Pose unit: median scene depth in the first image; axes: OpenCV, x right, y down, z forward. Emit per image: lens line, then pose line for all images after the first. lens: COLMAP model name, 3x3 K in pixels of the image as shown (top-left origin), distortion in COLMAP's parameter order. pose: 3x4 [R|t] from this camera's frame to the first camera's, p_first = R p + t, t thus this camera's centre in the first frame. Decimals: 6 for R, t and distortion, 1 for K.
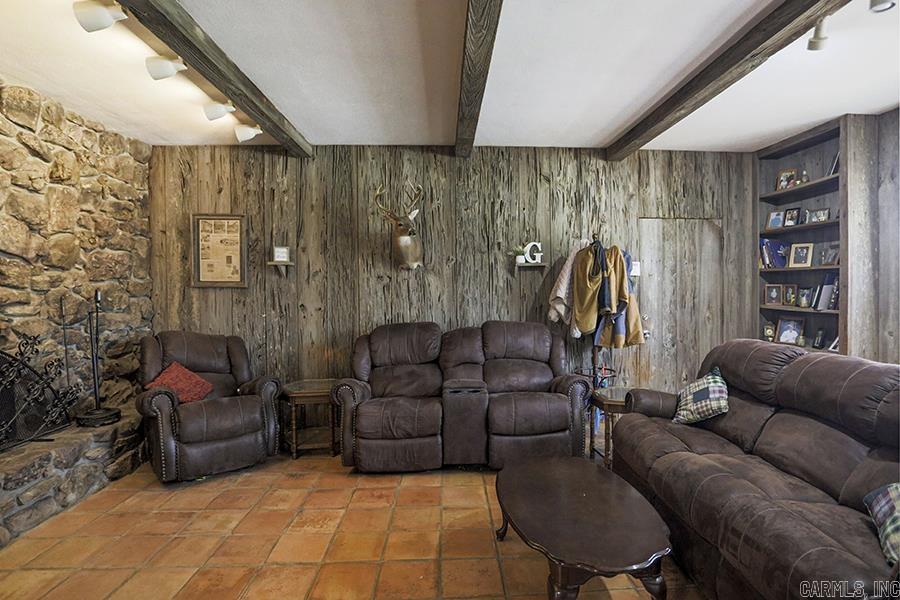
lens RADIAL K [[471.9, 0, 480.1], [0, 471.9, 291.0], [0, 0, 1]] dist [-0.078992, 0.049124]
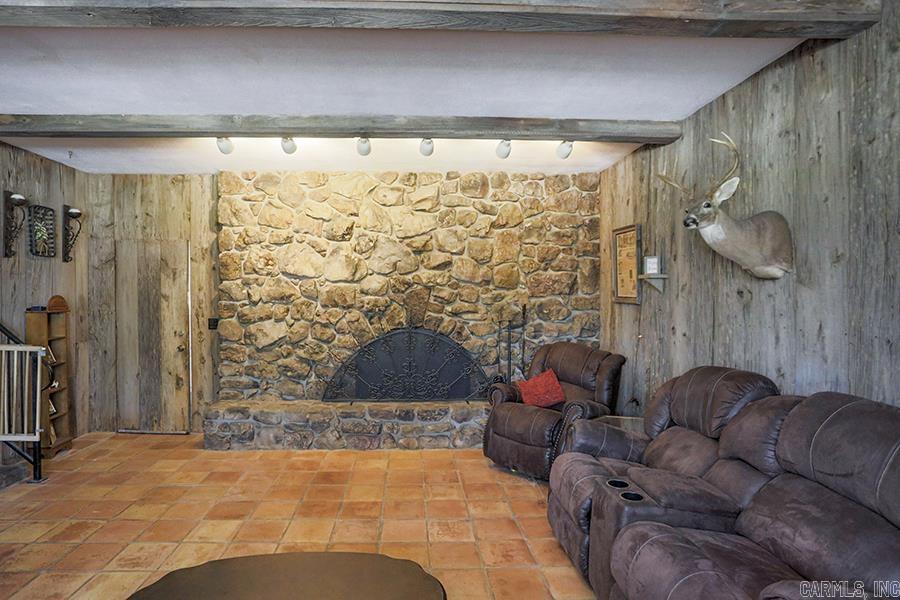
lens RADIAL K [[495.5, 0, 394.9], [0, 495.5, 296.6], [0, 0, 1]] dist [-0.084582, 0.053320]
pose [[-0.072701, 0.005814, -0.997337, 0.480687], [-0.011964, 0.999906, 0.006701, -0.023440], [0.997282, 0.012419, -0.072625, 0.604212]]
